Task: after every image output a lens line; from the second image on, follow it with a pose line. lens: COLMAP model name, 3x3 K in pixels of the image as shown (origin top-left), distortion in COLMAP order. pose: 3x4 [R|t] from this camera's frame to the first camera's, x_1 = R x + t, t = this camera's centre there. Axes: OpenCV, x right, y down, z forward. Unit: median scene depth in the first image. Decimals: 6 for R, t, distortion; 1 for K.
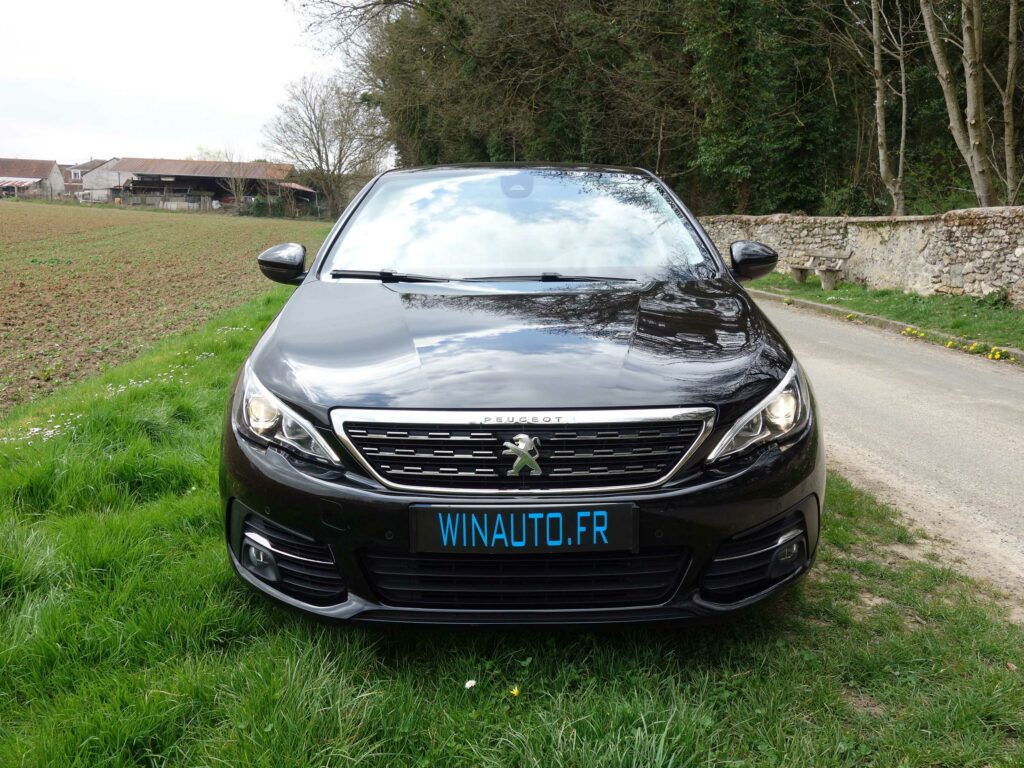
lens RADIAL K [[902.9, 0, 509.3], [0, 902.9, 386.7], [0, 0, 1]] dist [0.010269, -0.006755]
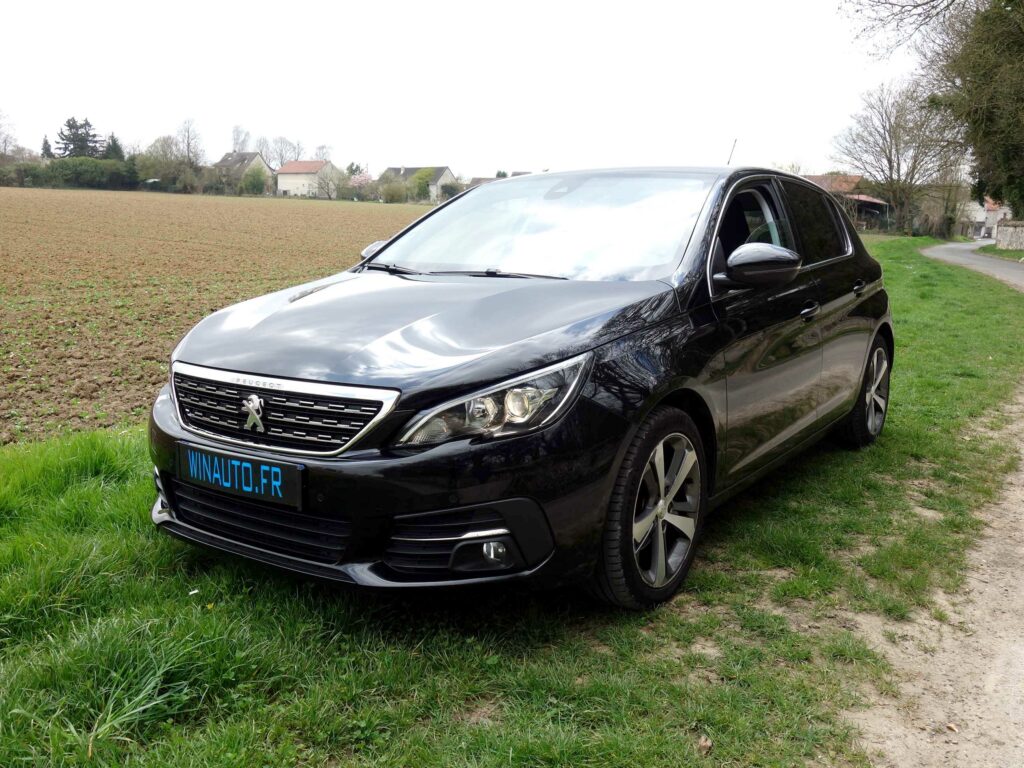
lens RADIAL K [[902.9, 0, 505.9], [0, 902.9, 385.7], [0, 0, 1]] dist [0.010269, -0.006755]
pose [[0.818953, 0.099997, -0.565080, 0.941361], [-0.108752, 0.993901, 0.018271, -0.017089], [0.563461, 0.046490, 0.824833, 0.209246]]
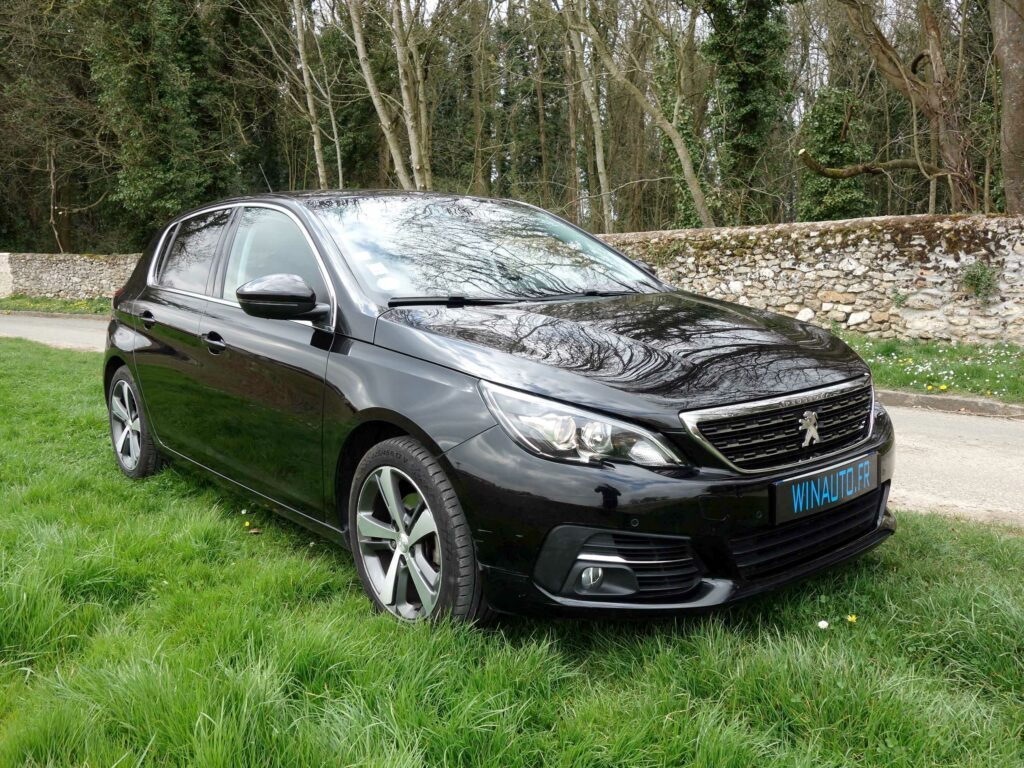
lens RADIAL K [[902.9, 0, 521.6], [0, 902.9, 379.3], [0, 0, 1]] dist [0.010269, -0.006755]
pose [[0.776424, -0.104180, 0.621540, -1.023028], [0.133775, 0.991011, -0.001002, -0.039216], [-0.615849, 0.083924, 0.783381, 0.281418]]
